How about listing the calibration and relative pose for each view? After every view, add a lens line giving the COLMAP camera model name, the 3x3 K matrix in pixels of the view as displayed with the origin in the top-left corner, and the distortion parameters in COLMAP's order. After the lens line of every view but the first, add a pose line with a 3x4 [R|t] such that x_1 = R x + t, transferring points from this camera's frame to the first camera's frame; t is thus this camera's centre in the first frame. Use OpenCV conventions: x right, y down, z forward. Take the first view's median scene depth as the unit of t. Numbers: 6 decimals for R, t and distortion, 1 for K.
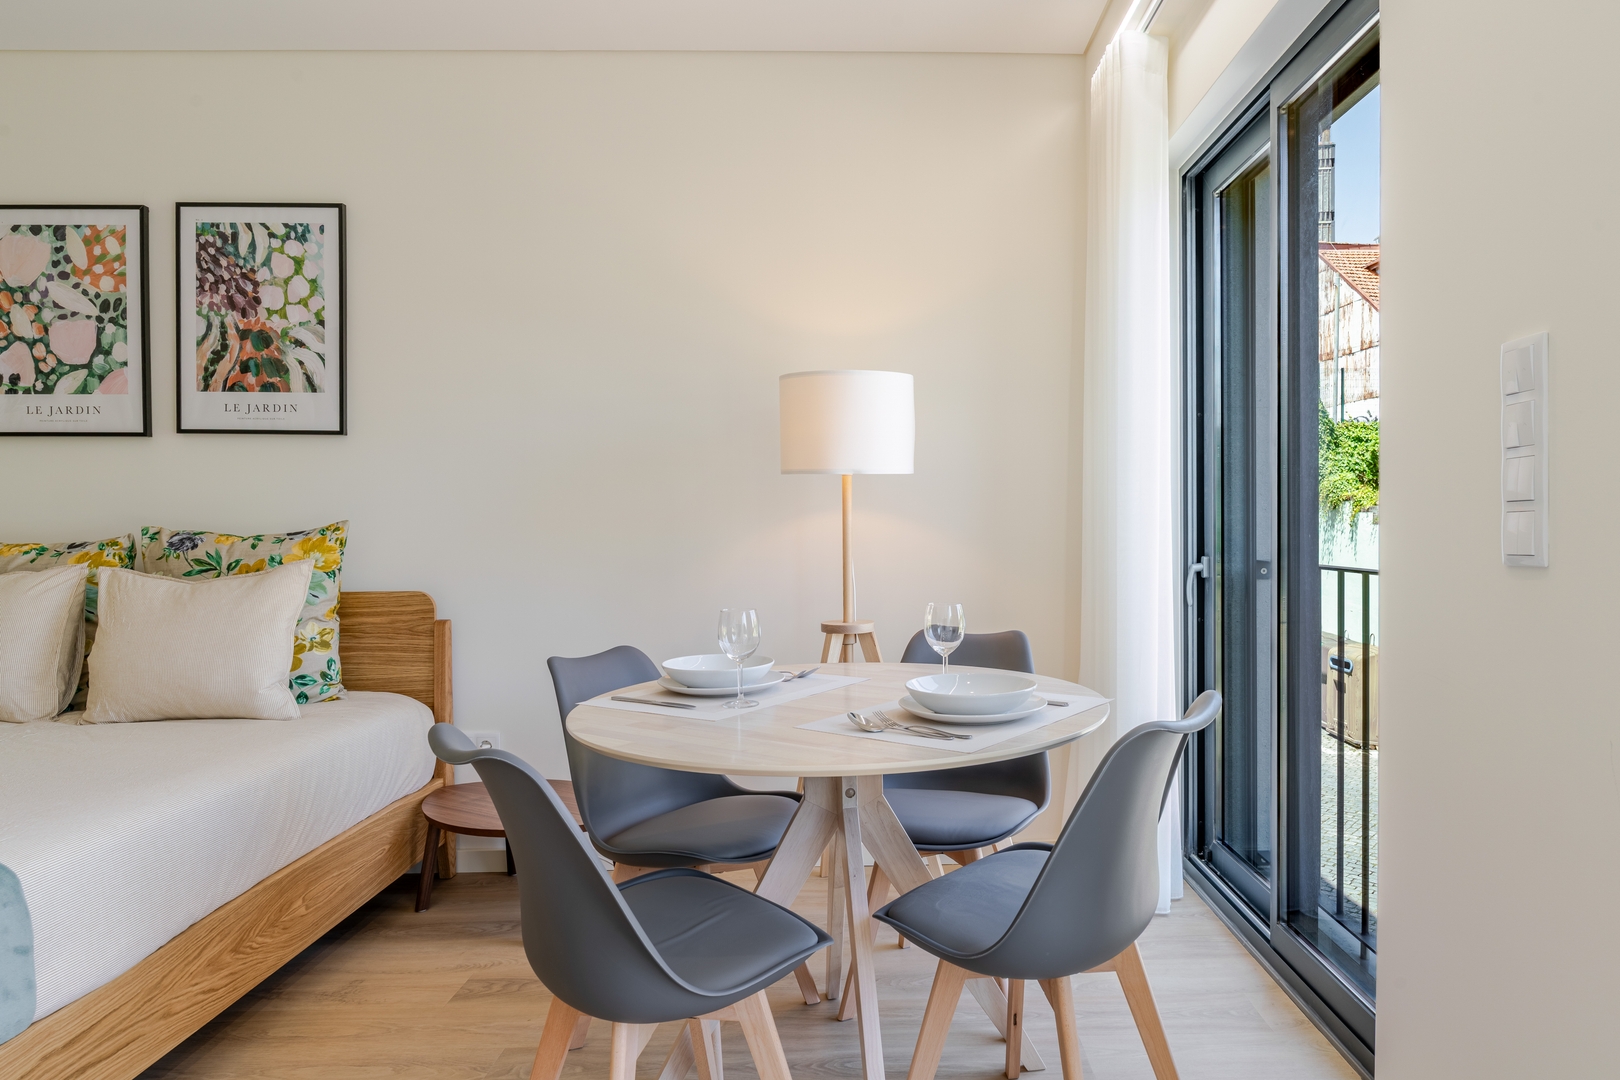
lens RADIAL K [[948.8, 0, 809.4], [0, 948.8, 536.7], [0, 0, 1]] dist [-0.005576, -0.002092]
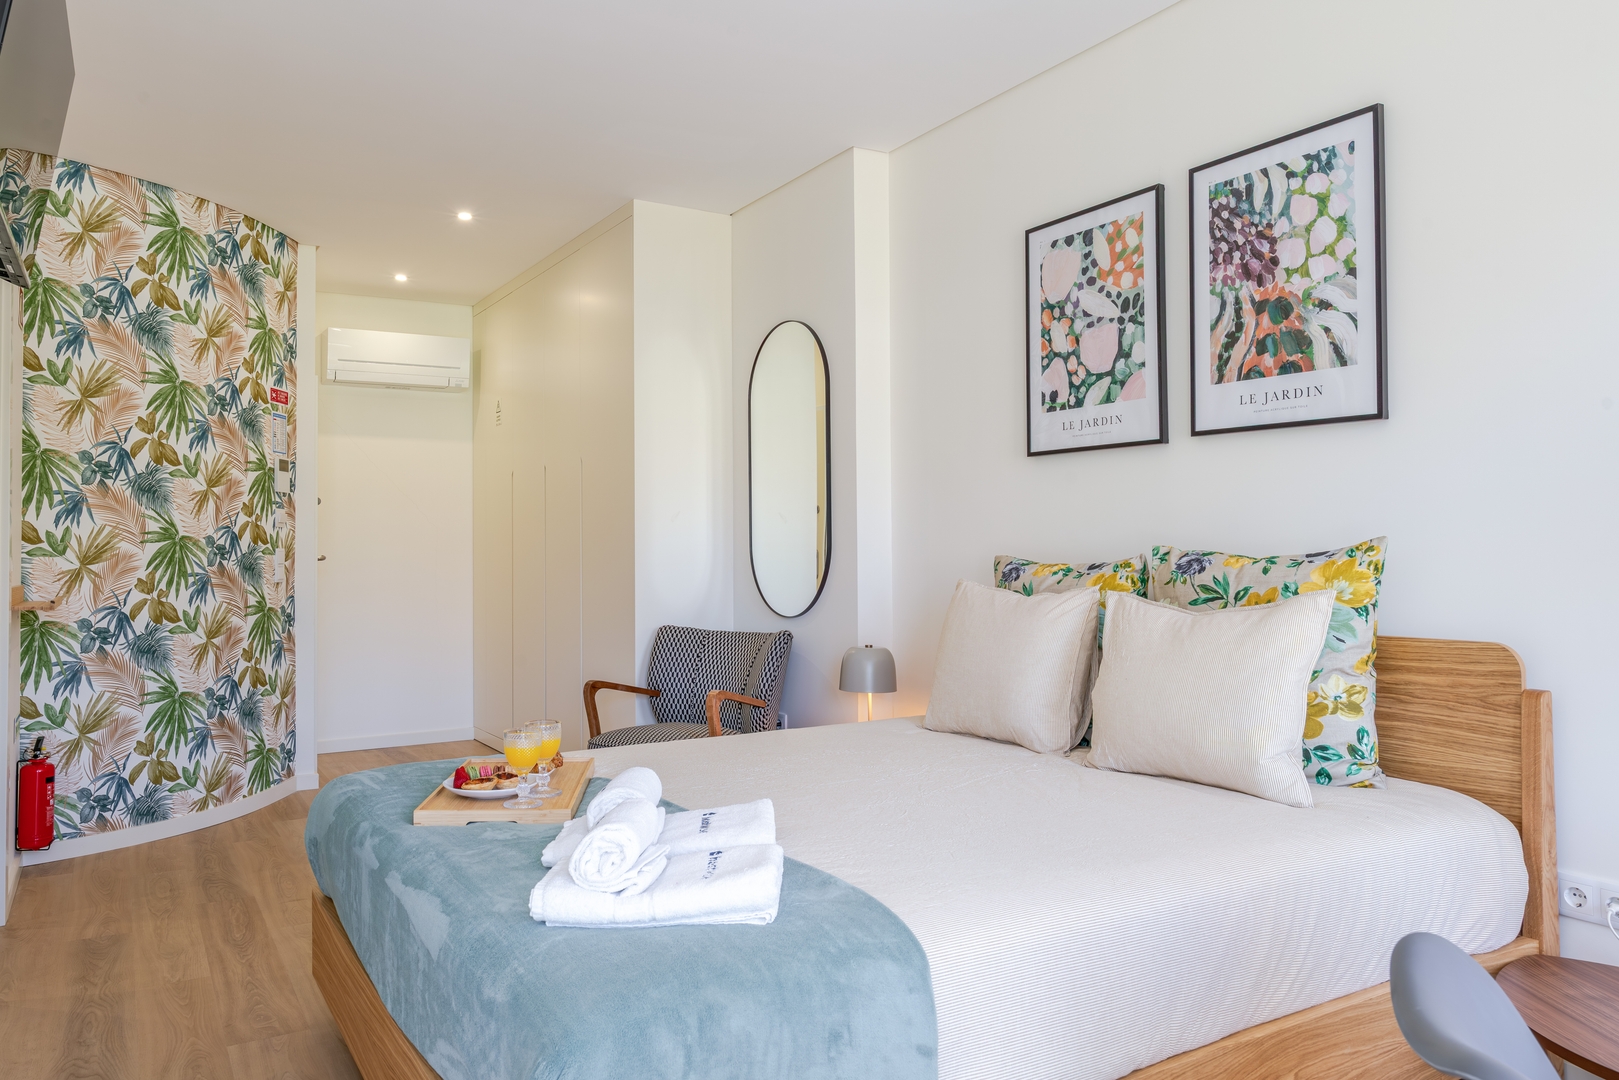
lens RADIAL K [[1086.0, 0, 804.7], [0, 1086.0, 524.7], [0, 0, 1]] dist [-0.006732, 0.008661]
pose [[0.538731, -0.019080, -0.842261, -0.033218], [-0.004581, 0.999662, -0.025575, -0.003126], [0.842465, 0.017637, 0.538462, 0.186793]]
